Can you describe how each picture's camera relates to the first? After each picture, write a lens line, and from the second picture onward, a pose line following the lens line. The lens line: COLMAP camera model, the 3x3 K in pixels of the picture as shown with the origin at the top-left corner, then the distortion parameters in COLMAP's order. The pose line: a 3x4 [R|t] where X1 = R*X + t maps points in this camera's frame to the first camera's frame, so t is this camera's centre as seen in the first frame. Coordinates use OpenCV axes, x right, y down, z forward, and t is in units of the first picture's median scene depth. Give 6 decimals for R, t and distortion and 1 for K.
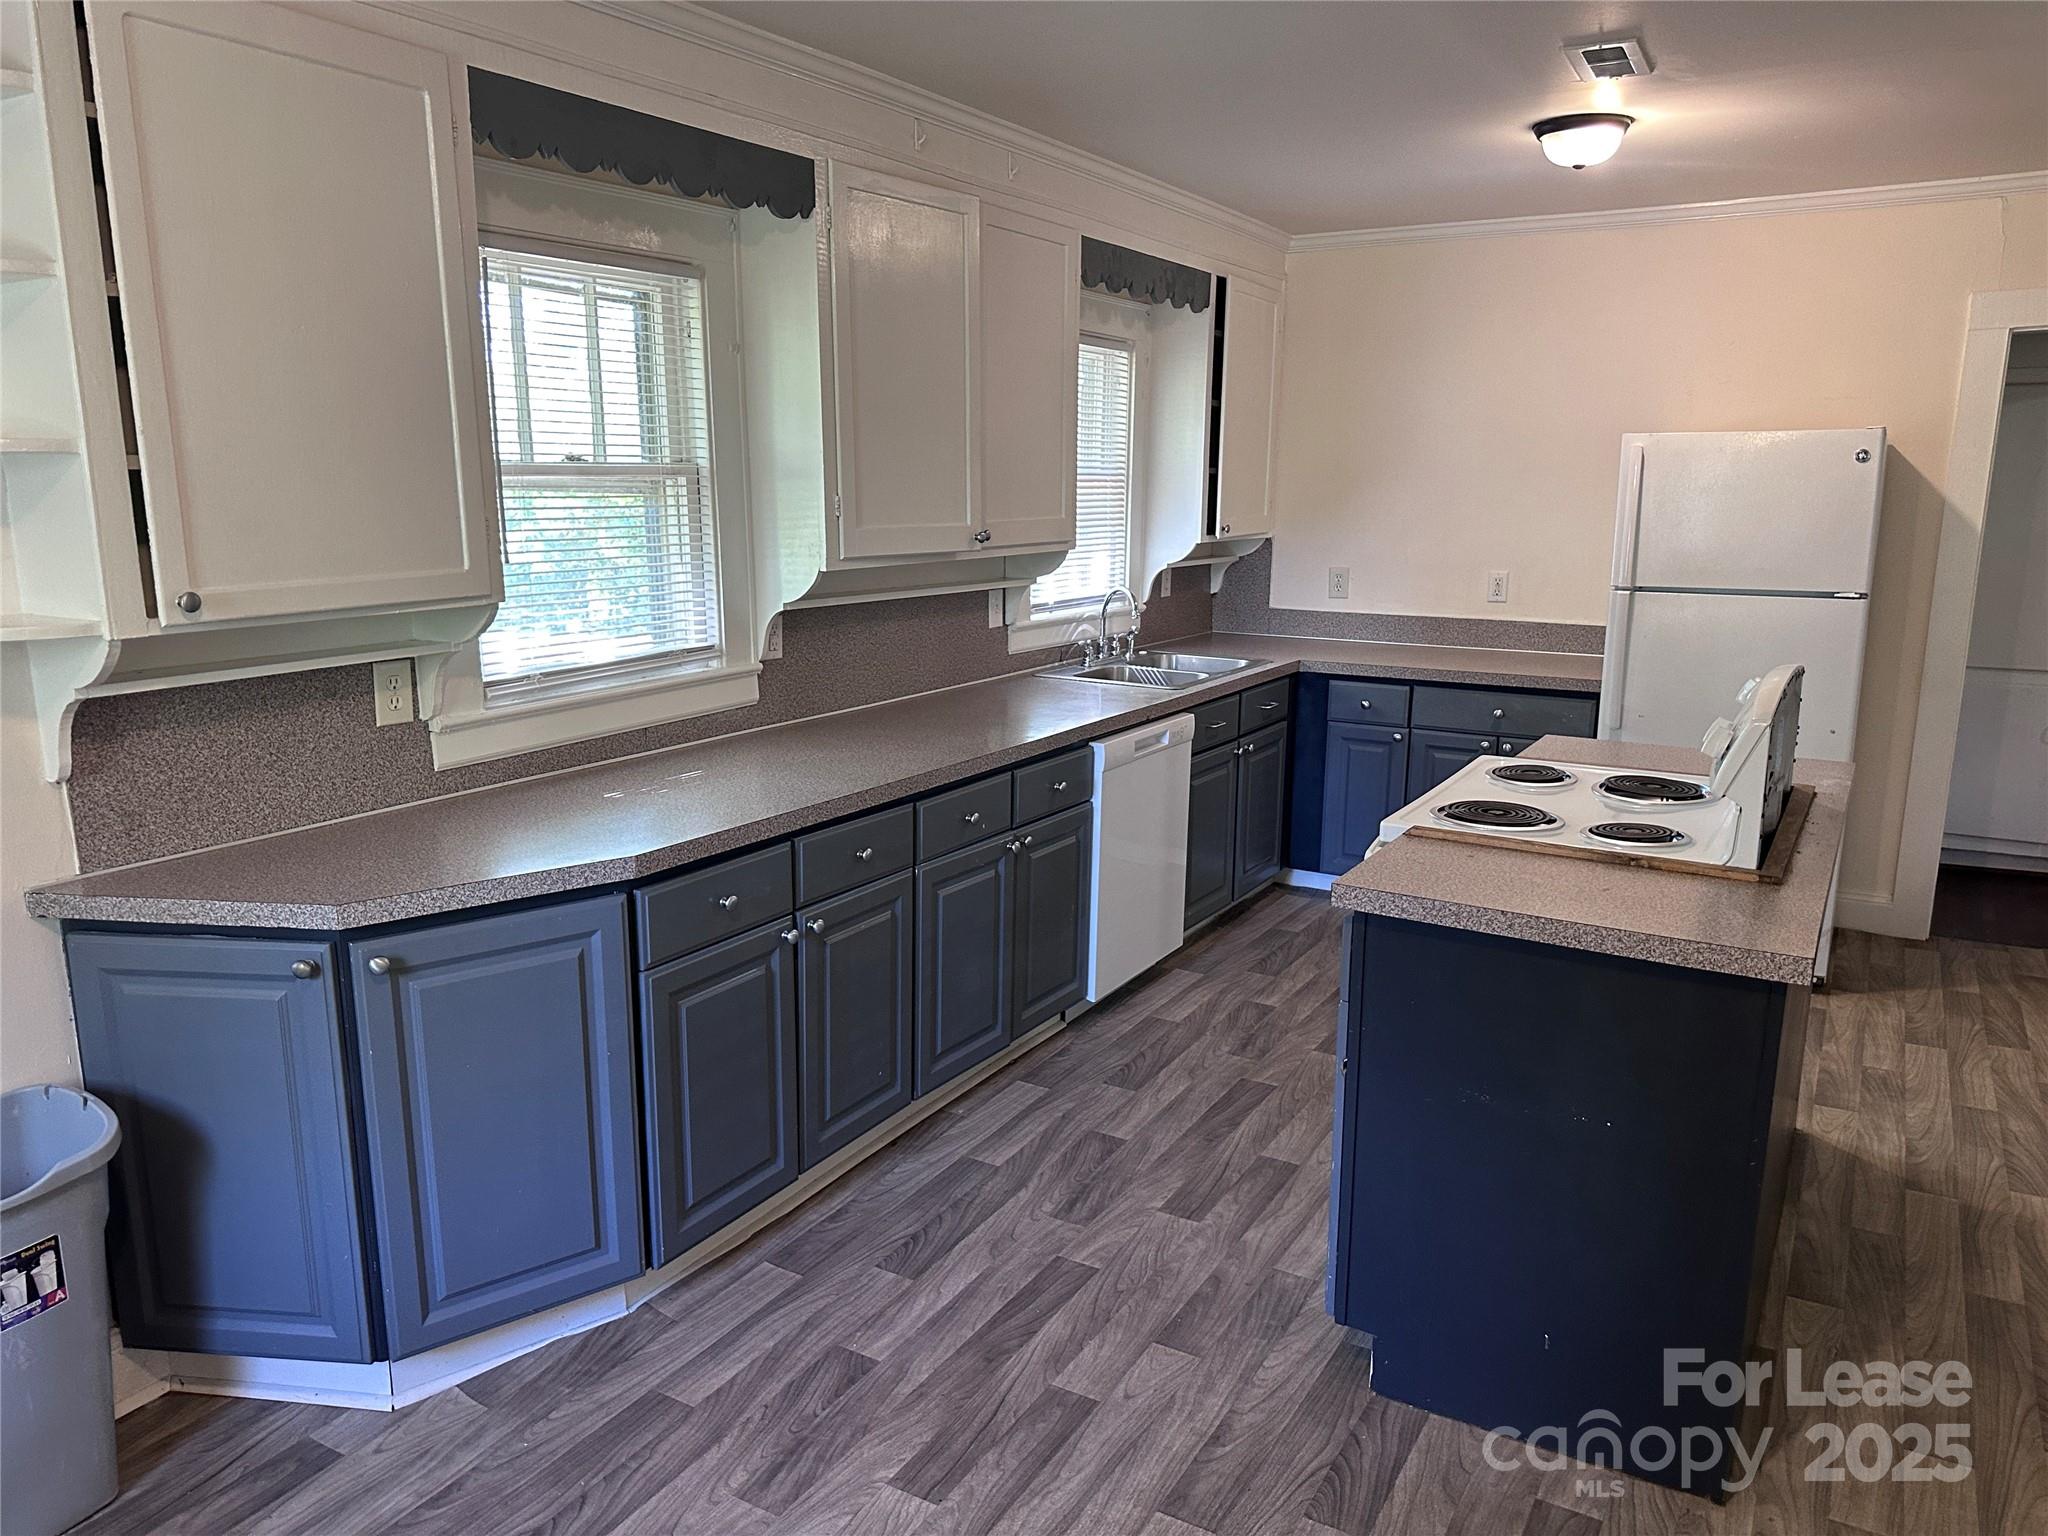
lens RADIAL K [[1454.7, 0, 1024.0], [0, 1454.7, 768.0], [0, 0, 1]] dist [0.153202, -0.273586]
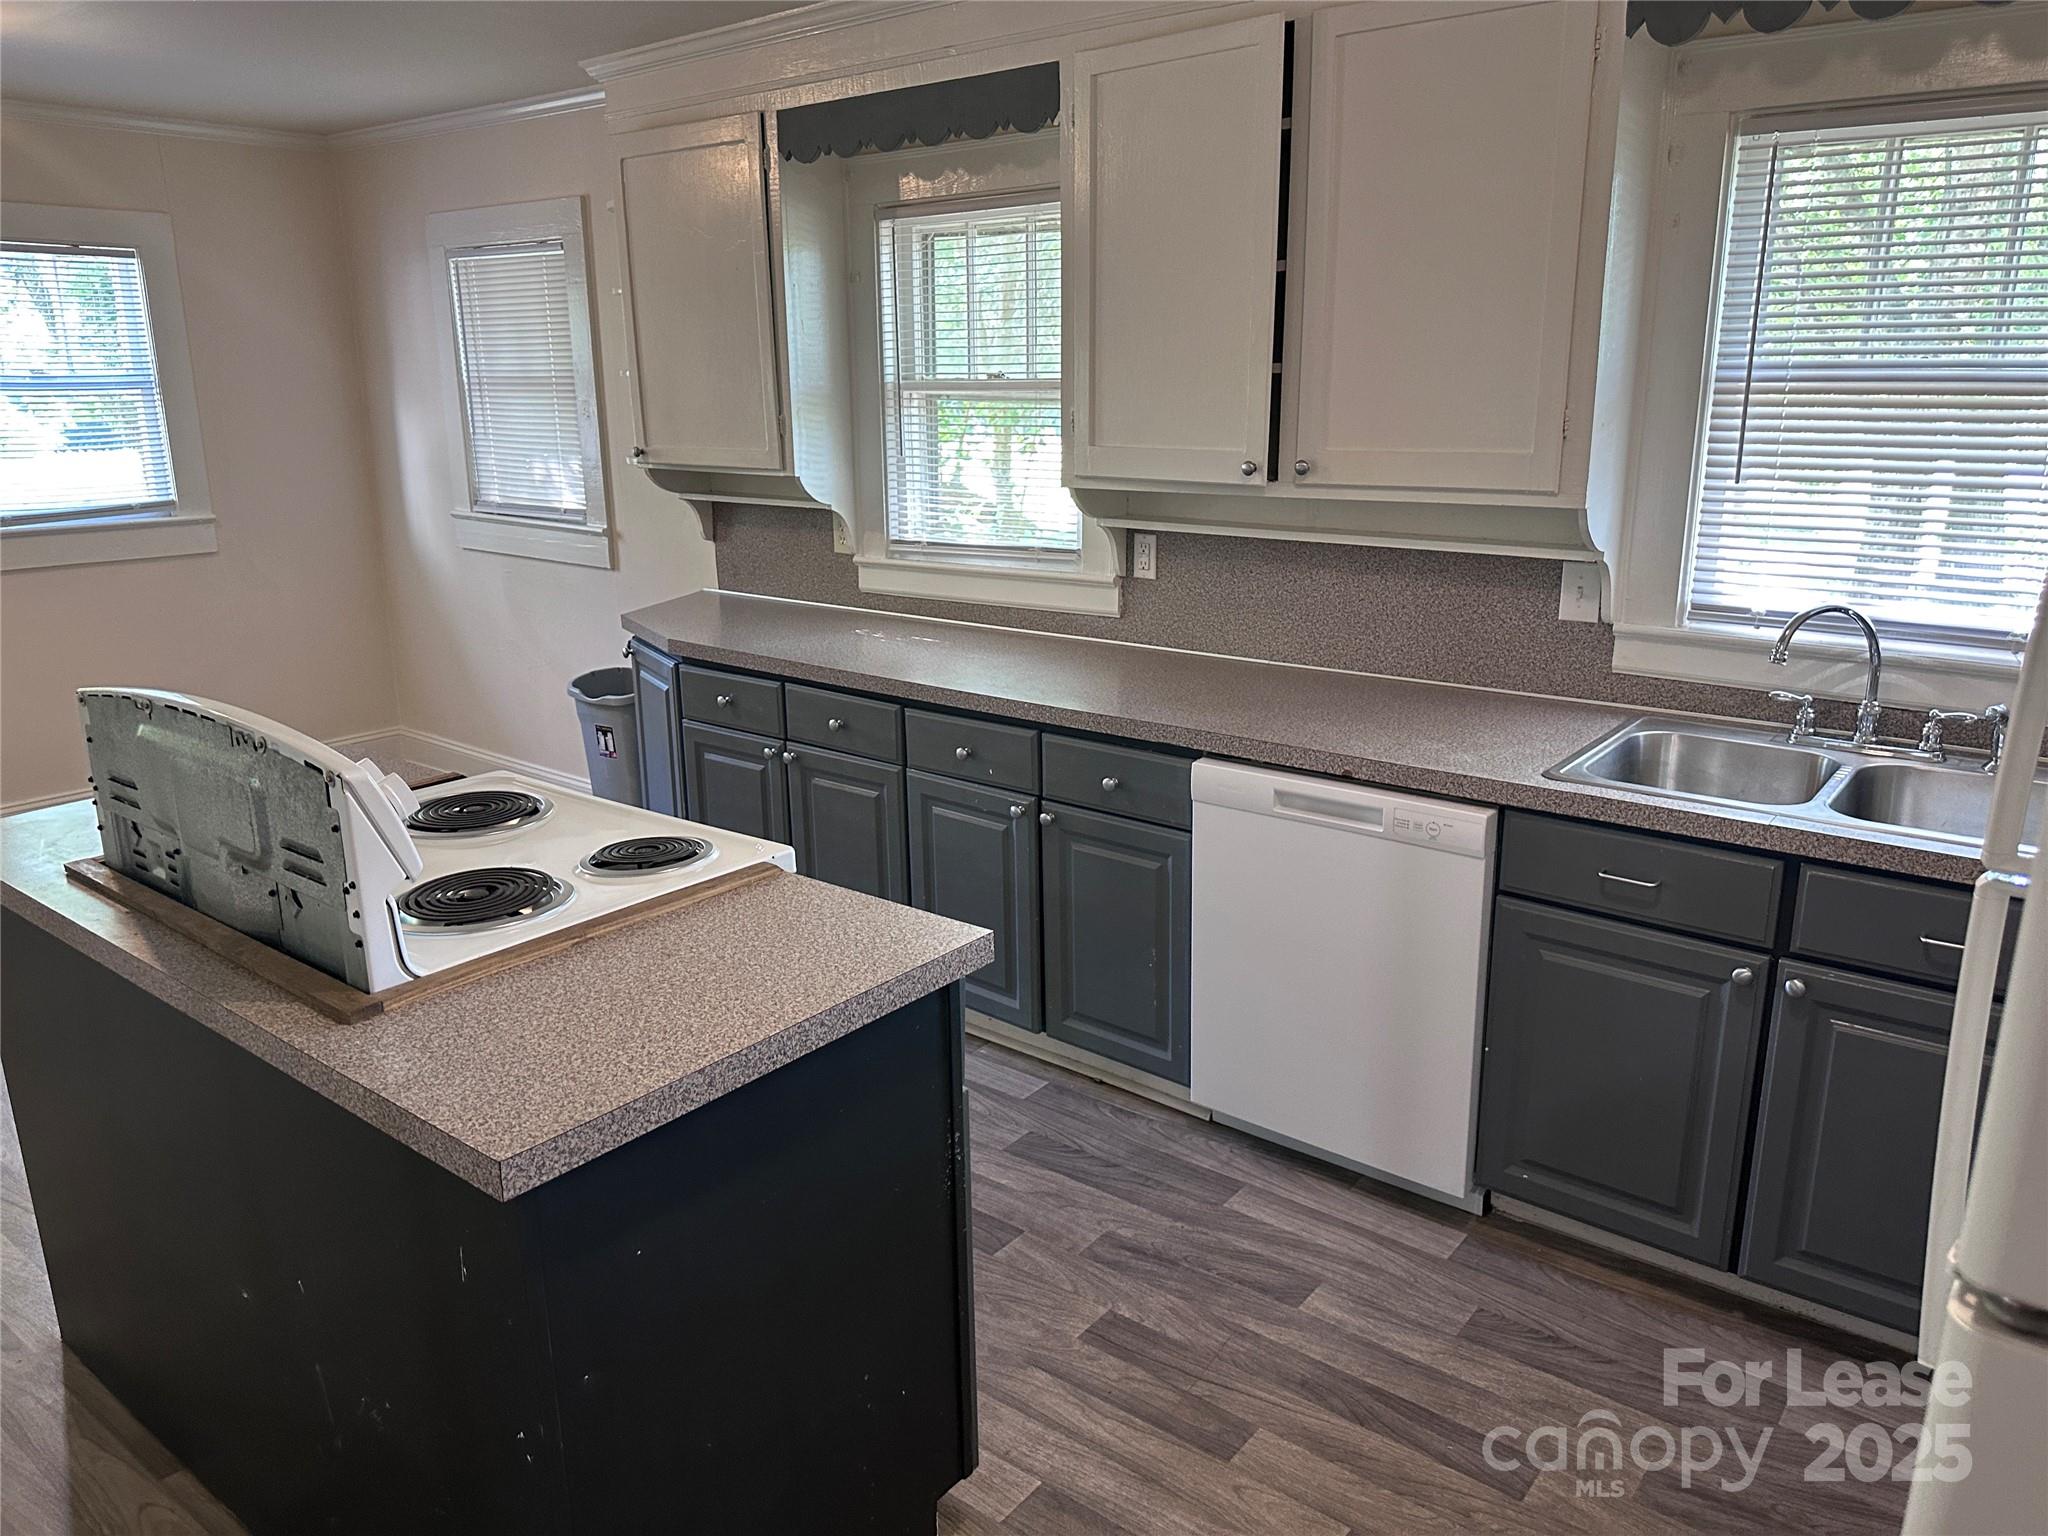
lens RADIAL K [[1454.7, 0, 1024.0], [0, 1454.7, 768.0], [0, 0, 1]] dist [0.153202, -0.273586]
pose [[-0.155386, 0.250611, -0.955536, 0.870028], [-0.188524, 0.941984, 0.277714, -0.227592], [0.969698, 0.223294, -0.099125, 1.126869]]
